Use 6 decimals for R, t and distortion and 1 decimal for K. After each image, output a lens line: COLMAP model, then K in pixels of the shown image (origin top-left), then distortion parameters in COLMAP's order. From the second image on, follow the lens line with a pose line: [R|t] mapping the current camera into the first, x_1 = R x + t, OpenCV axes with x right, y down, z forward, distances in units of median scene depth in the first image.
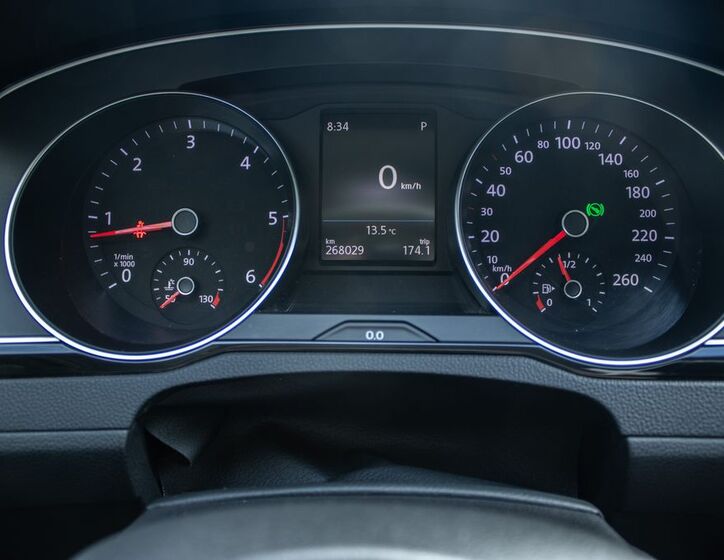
lens RADIAL K [[638.1, 0, 361.3], [0, 638.1, 315.4], [0, 0, 1]] dist [-0.105615, 0.002569]
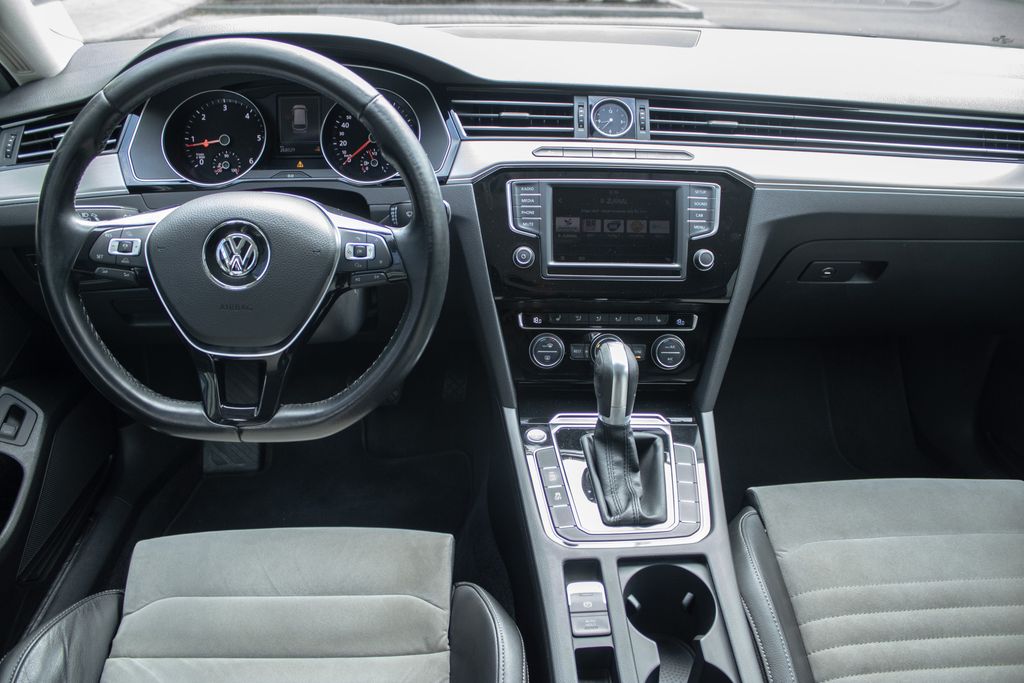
lens RADIAL K [[834.4, 0, 515.7], [0, 834.4, 353.4], [0, 0, 1]] dist [-0.175804, 0.143514]
pose [[0.994104, -0.028816, 0.104528, 0.530414], [0.016419, 0.992927, 0.117582, 0.346228], [-0.107177, -0.115173, 0.987547, -2.486528]]
